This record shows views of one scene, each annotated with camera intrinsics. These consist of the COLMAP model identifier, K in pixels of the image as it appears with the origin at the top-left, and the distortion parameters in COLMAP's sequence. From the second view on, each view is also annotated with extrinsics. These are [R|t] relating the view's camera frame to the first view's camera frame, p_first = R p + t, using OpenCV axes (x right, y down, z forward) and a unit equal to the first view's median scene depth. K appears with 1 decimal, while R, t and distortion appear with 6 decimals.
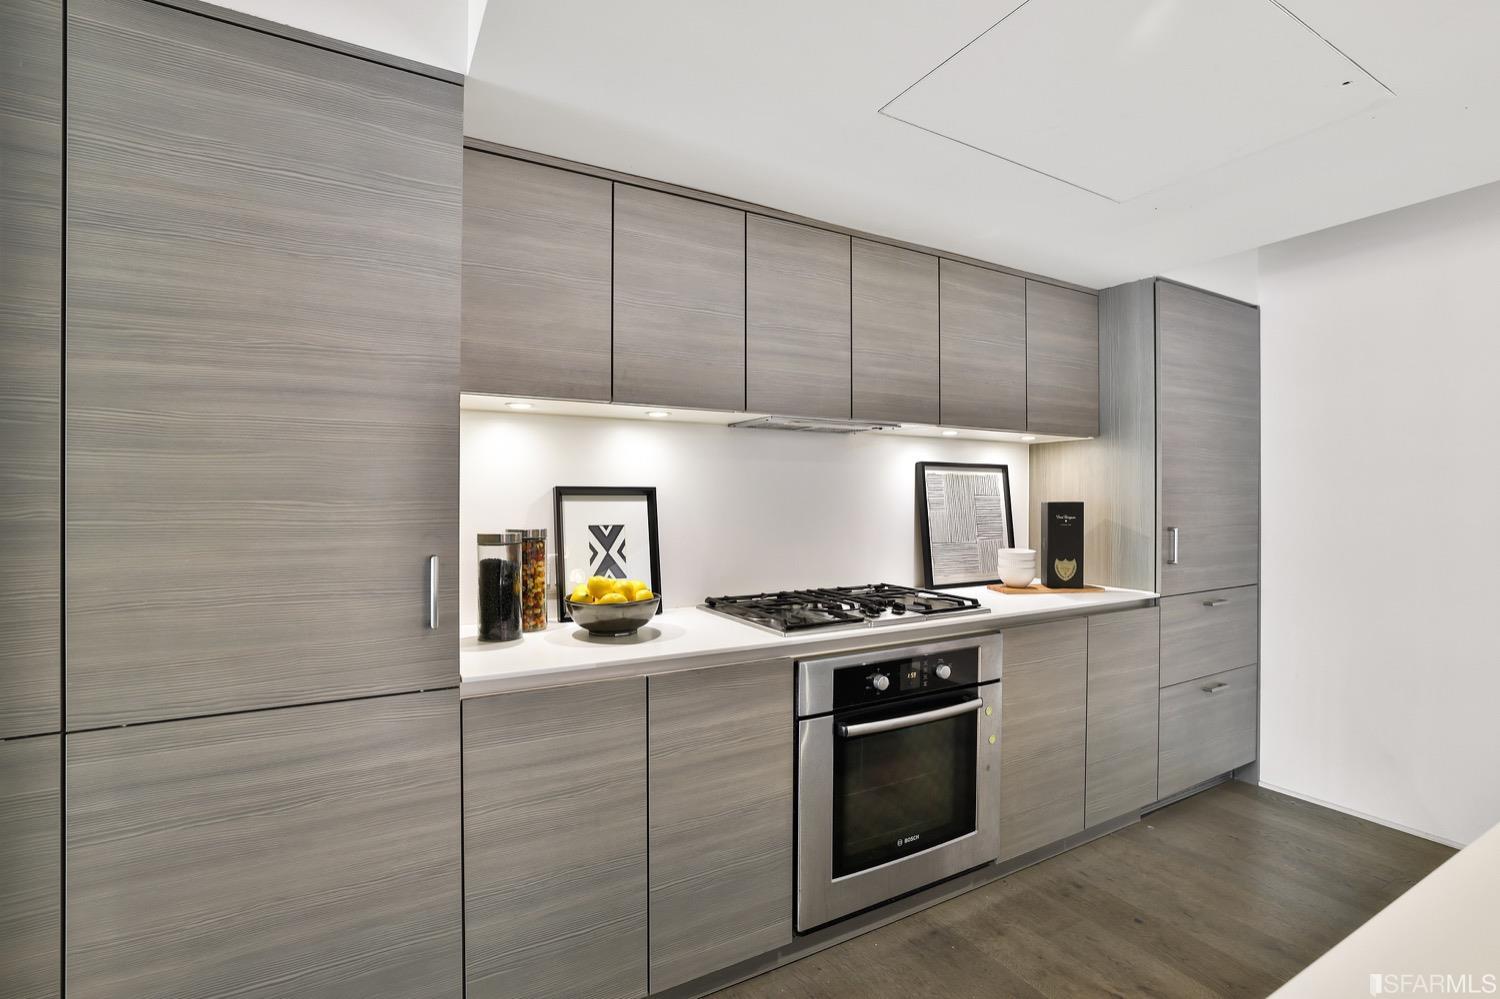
lens RADIAL K [[685.6, 0, 745.6], [0, 685.6, 495.2], [0, 0, 1]] dist [-0.043525, 0.014422]
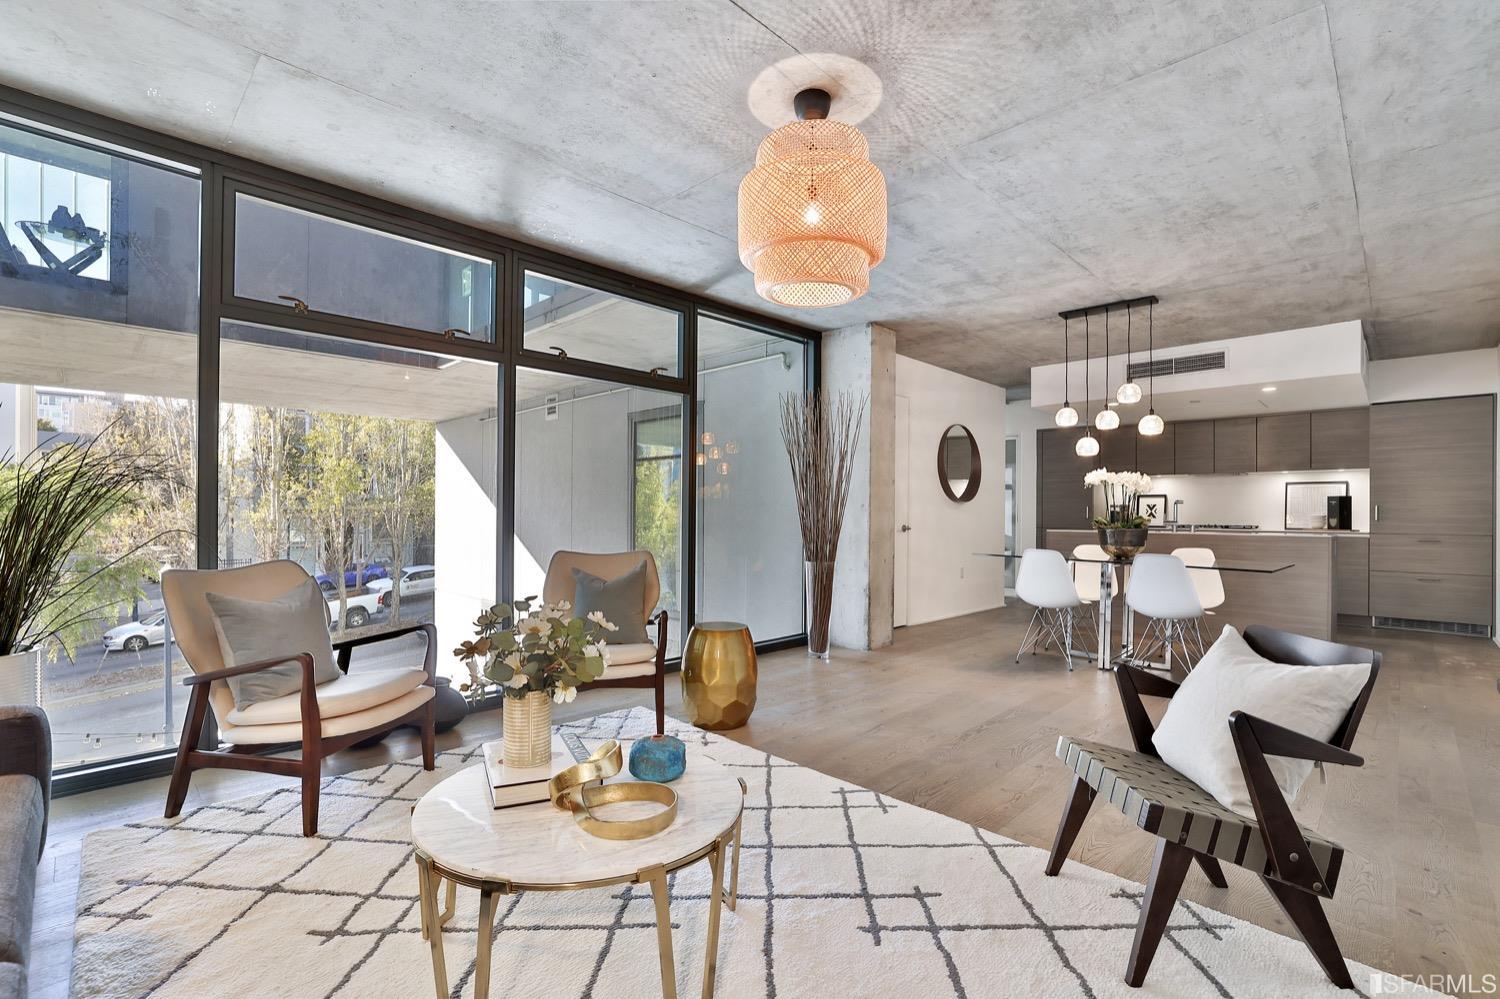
lens RADIAL K [[685.6, 0, 732.3], [0, 685.6, 508.9], [0, 0, 1]] dist [-0.043525, 0.014422]
pose [[0.266807, -0.007458, -0.963721, 2.862202], [-0.002068, 0.999963, -0.008311, 0.104423], [0.963748, 0.004210, 0.266782, -2.337869]]
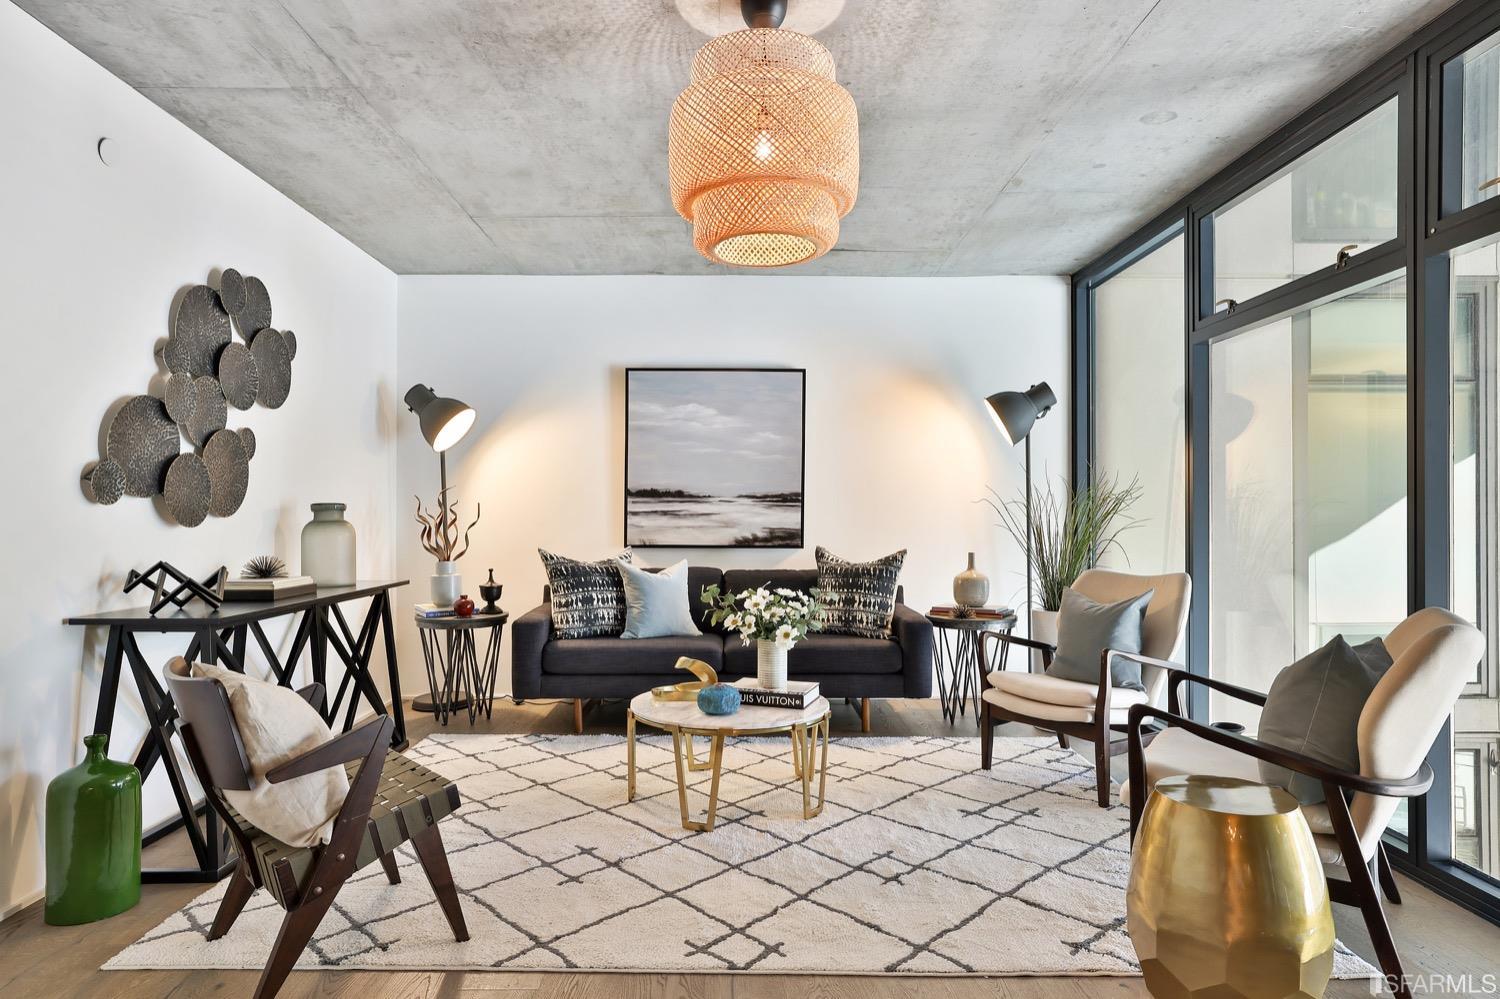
lens RADIAL K [[881.1, 0, 740.7], [0, 881.1, 509.1], [0, 0, 1]] dist [-0.017374, 0.016501]
pose [[-0.876259, -0.000539, 0.481841, 1.256505], [-0.005646, 0.999942, -0.009150, 0.085414], [-0.481808, -0.010738, -0.876211, -0.870801]]
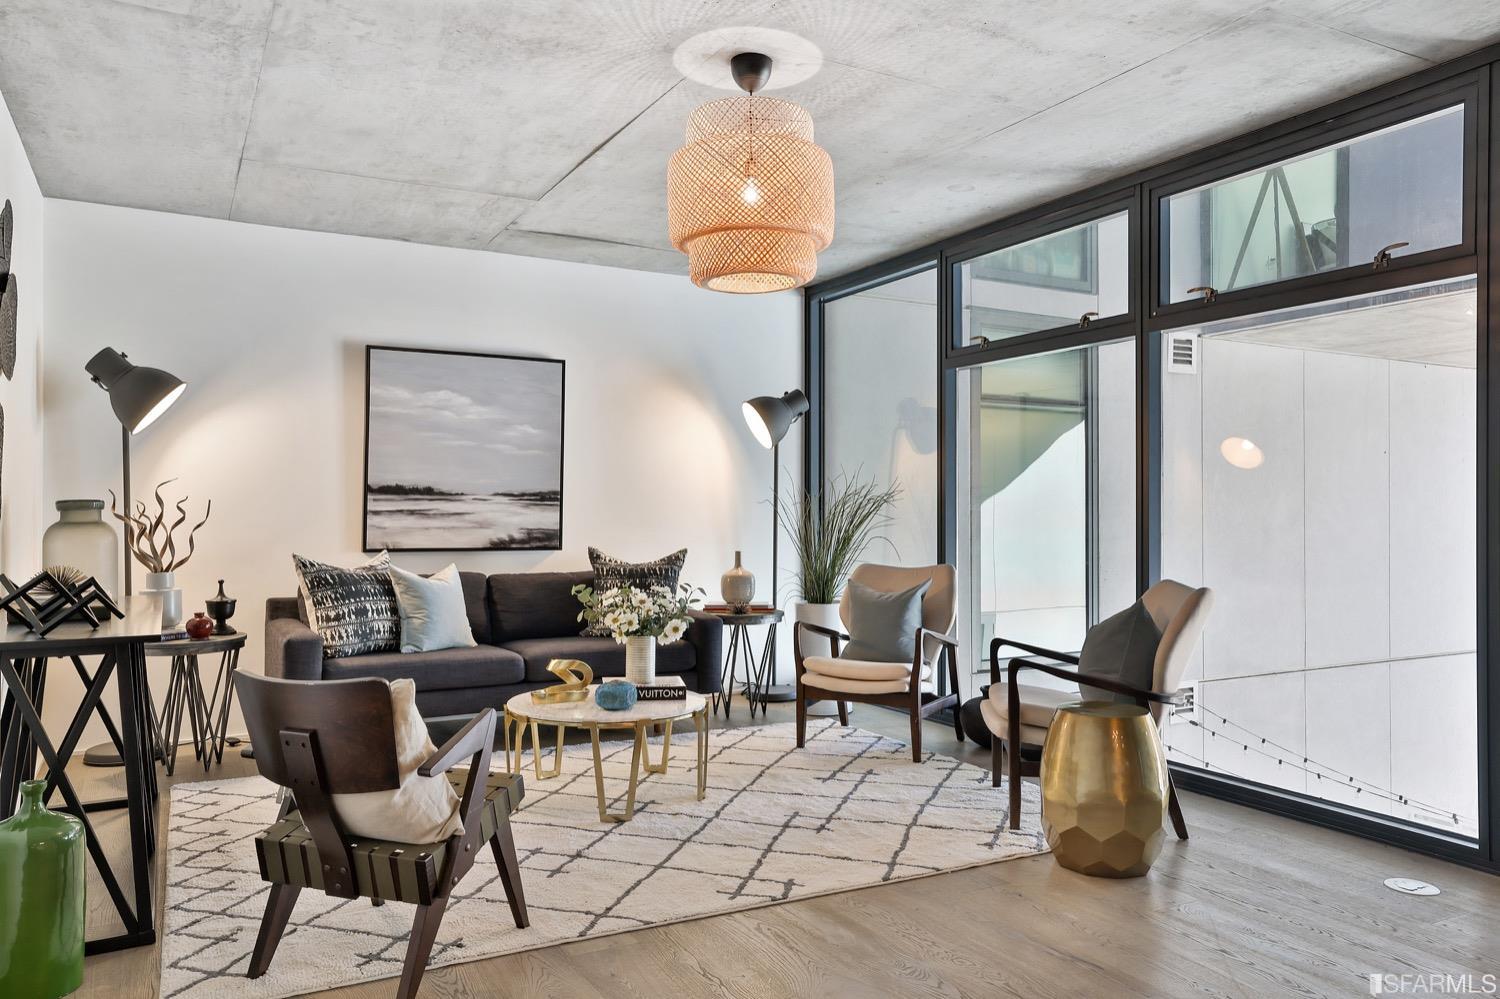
lens RADIAL K [[1068.5, 0, 740.8], [0, 1068.5, 504.1], [0, 0, 1]] dist [-0.005741, 0.032192]
pose [[-0.999860, -0.004200, 0.016211, 1.777539], [-0.004432, 0.999888, -0.014285, 0.088789], [-0.016149, -0.014355, -0.999767, -0.299528]]
